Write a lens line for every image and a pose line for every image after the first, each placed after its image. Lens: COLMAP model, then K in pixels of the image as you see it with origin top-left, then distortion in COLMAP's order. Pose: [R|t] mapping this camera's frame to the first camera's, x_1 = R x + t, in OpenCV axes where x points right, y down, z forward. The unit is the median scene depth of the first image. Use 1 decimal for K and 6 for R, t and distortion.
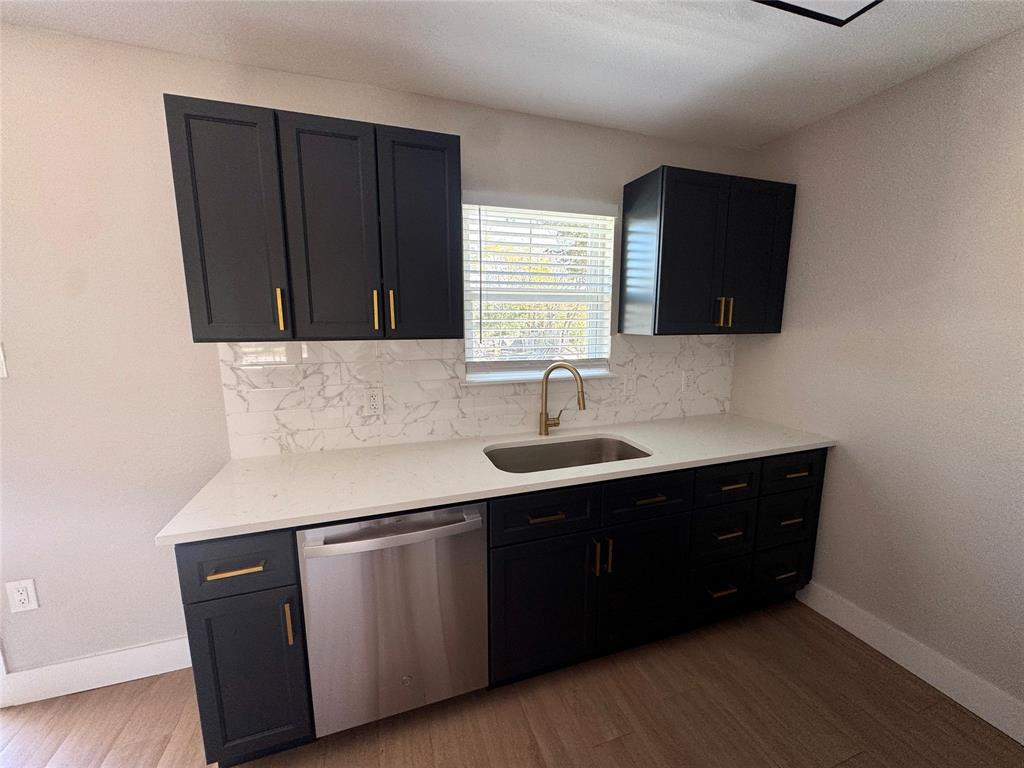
lens RADIAL K [[407.9, 0, 513.6], [0, 407.9, 383.6], [0, 0, 1]] dist [-0.002510, 0.000344]
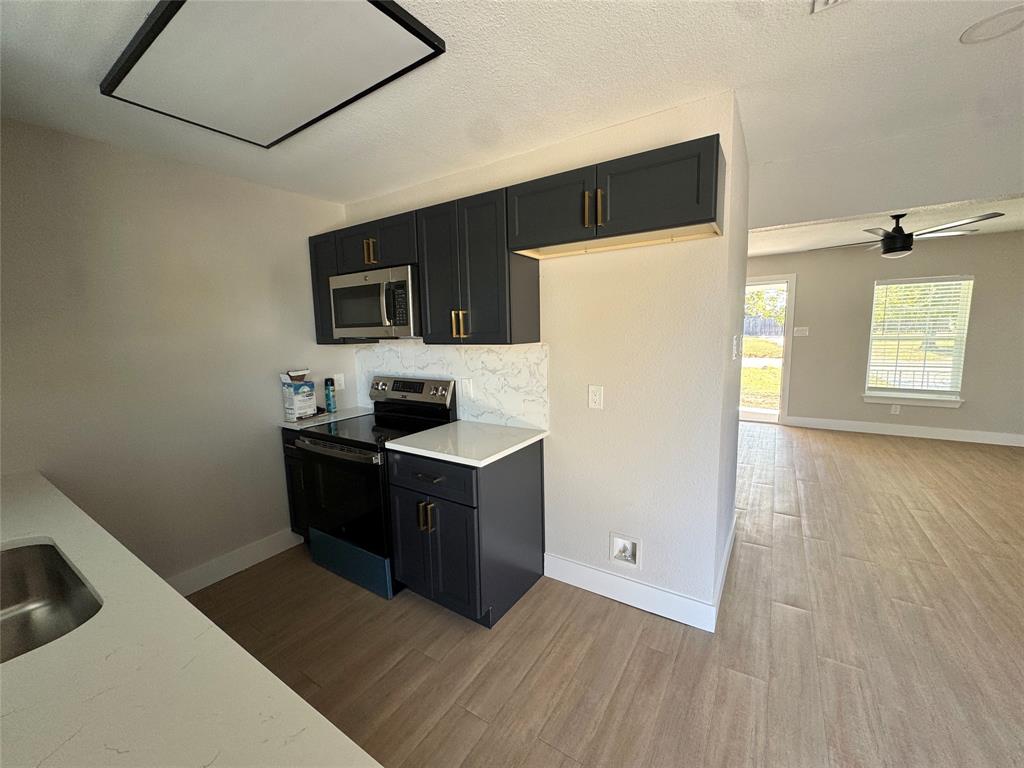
lens RADIAL K [[407.9, 0, 513.6], [0, 407.9, 383.6], [0, 0, 1]] dist [-0.002510, 0.000344]
pose [[-0.612696, -0.087664, 0.785442, -0.597895], [0.150106, 0.962831, 0.224555, -0.096620], [-0.775933, 0.255484, -0.576763, 0.619194]]
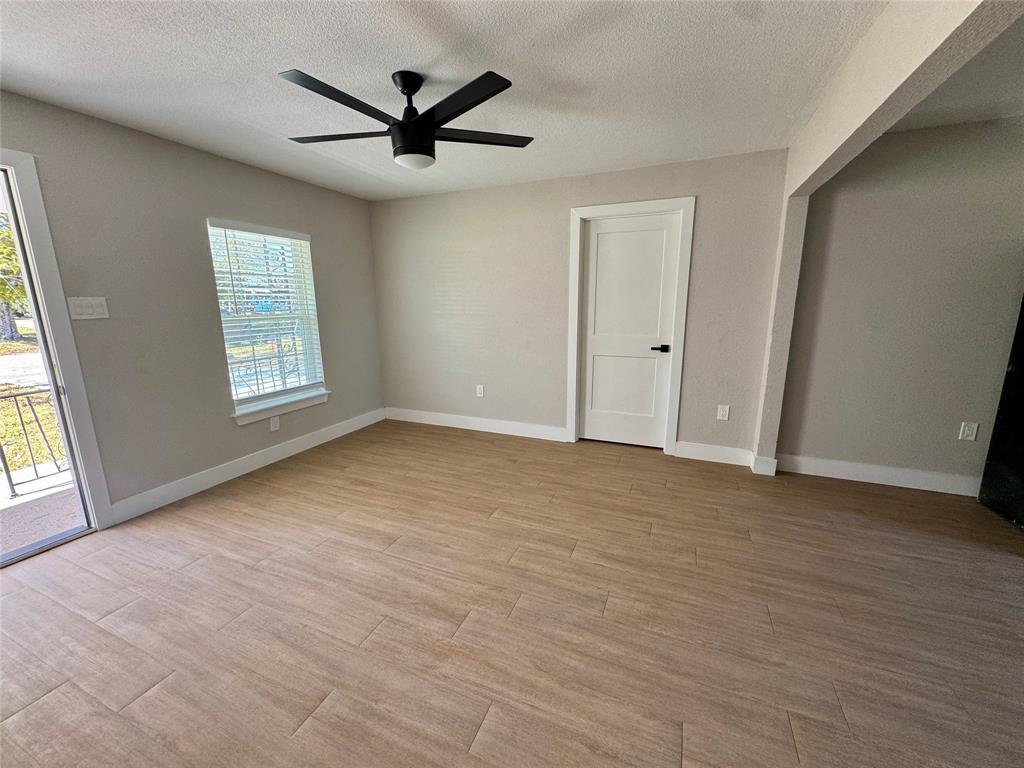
lens RADIAL K [[407.9, 0, 513.6], [0, 407.9, 383.6], [0, 0, 1]] dist [-0.002510, 0.000344]
pose [[-0.670063, 0.155885, -0.725752, 0.486701], [-0.109040, 0.946425, 0.303956, 0.199282], [0.734252, 0.282806, -0.617167, -0.926868]]
